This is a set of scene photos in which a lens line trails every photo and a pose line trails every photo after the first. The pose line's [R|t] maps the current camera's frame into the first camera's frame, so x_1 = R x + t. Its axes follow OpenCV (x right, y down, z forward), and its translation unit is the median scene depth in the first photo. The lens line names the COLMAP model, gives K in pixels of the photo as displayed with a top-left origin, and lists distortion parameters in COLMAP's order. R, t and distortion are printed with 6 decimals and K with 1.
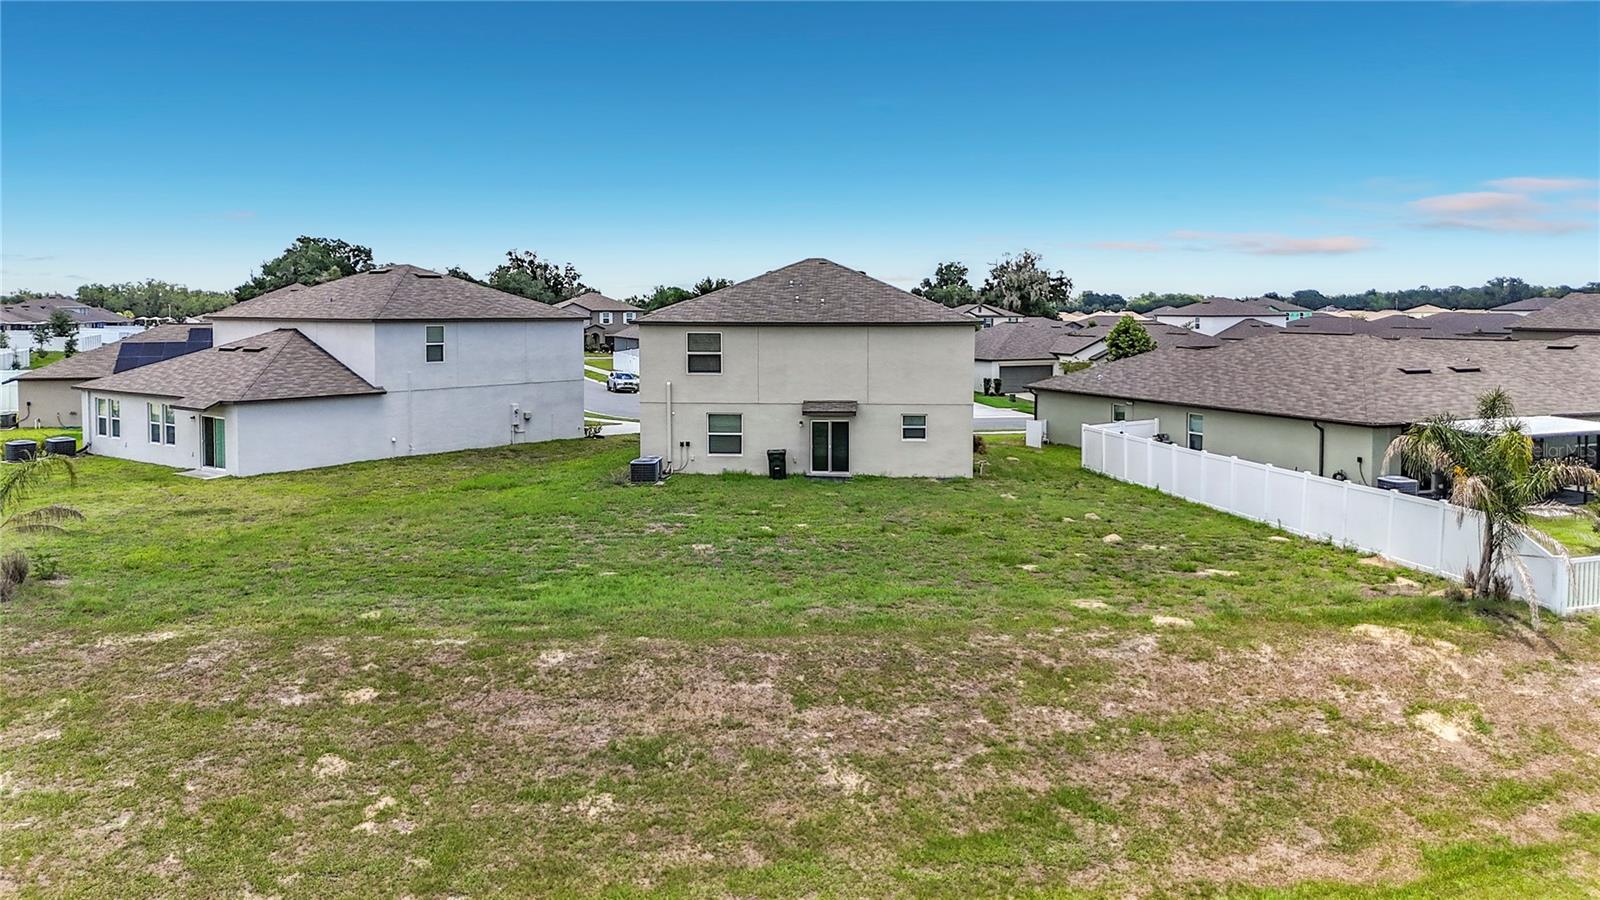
lens RADIAL K [[1217.0, 0, 802.0], [0, 1217.0, 443.1], [0, 0, 1]] dist [0.024055, -0.008206]
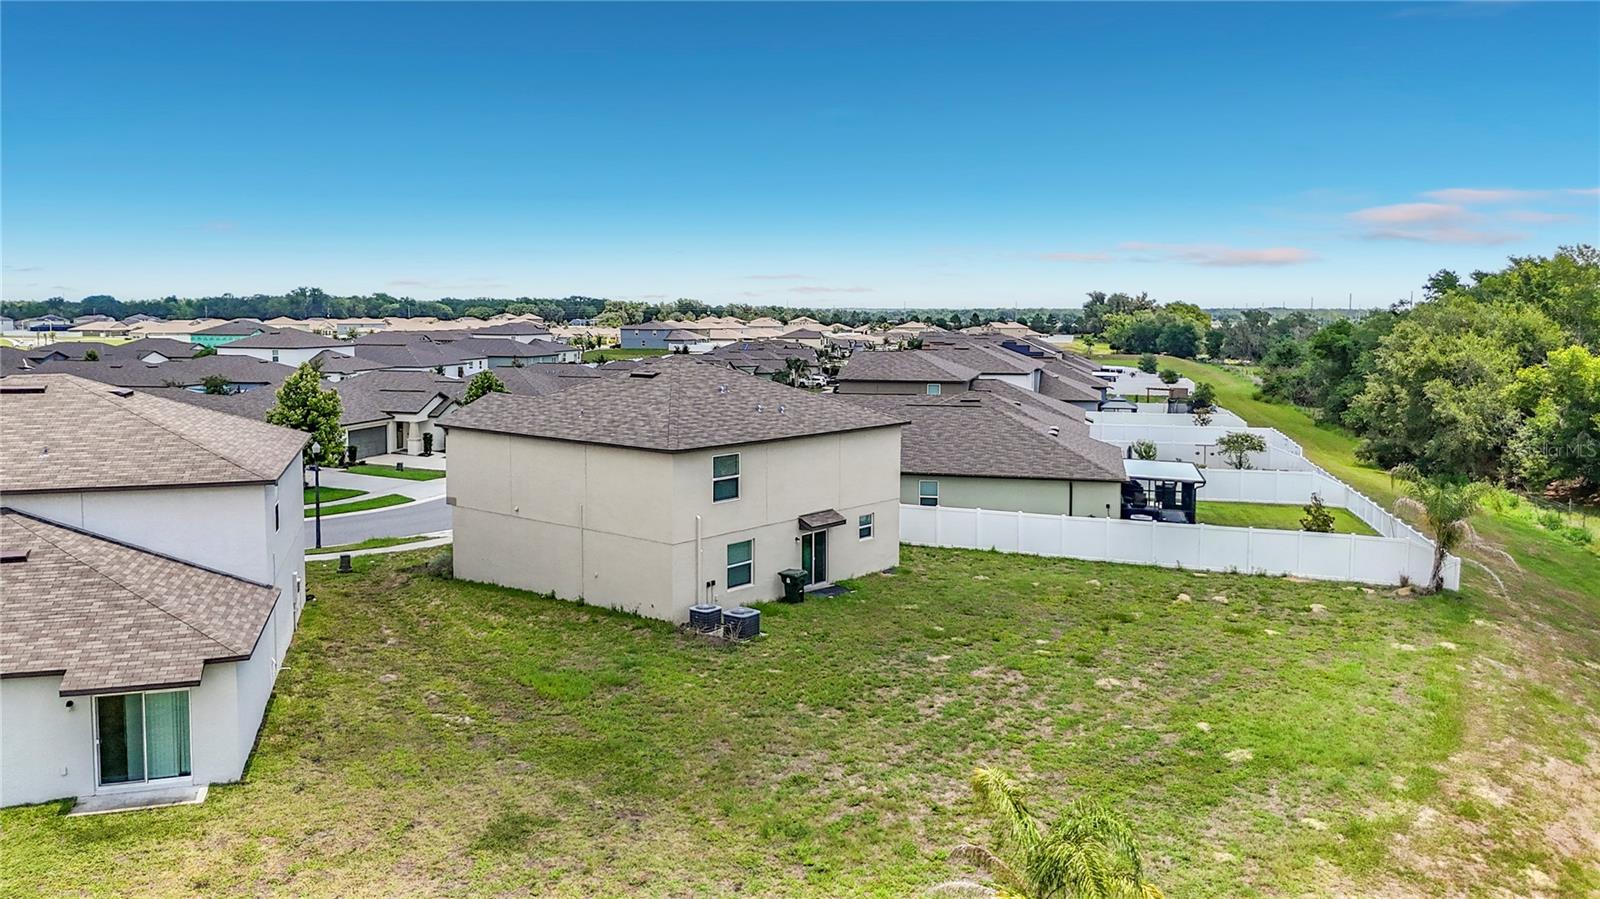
lens RADIAL K [[1217.0, 0, 827.1], [0, 1217.0, 432.0], [0, 0, 1]] dist [0.024055, -0.008206]
pose [[0.564418, -0.078999, 0.821700, -0.766750], [0.086717, 0.995577, 0.036151, -0.133124], [-0.820922, 0.050852, 0.568772, 0.433736]]
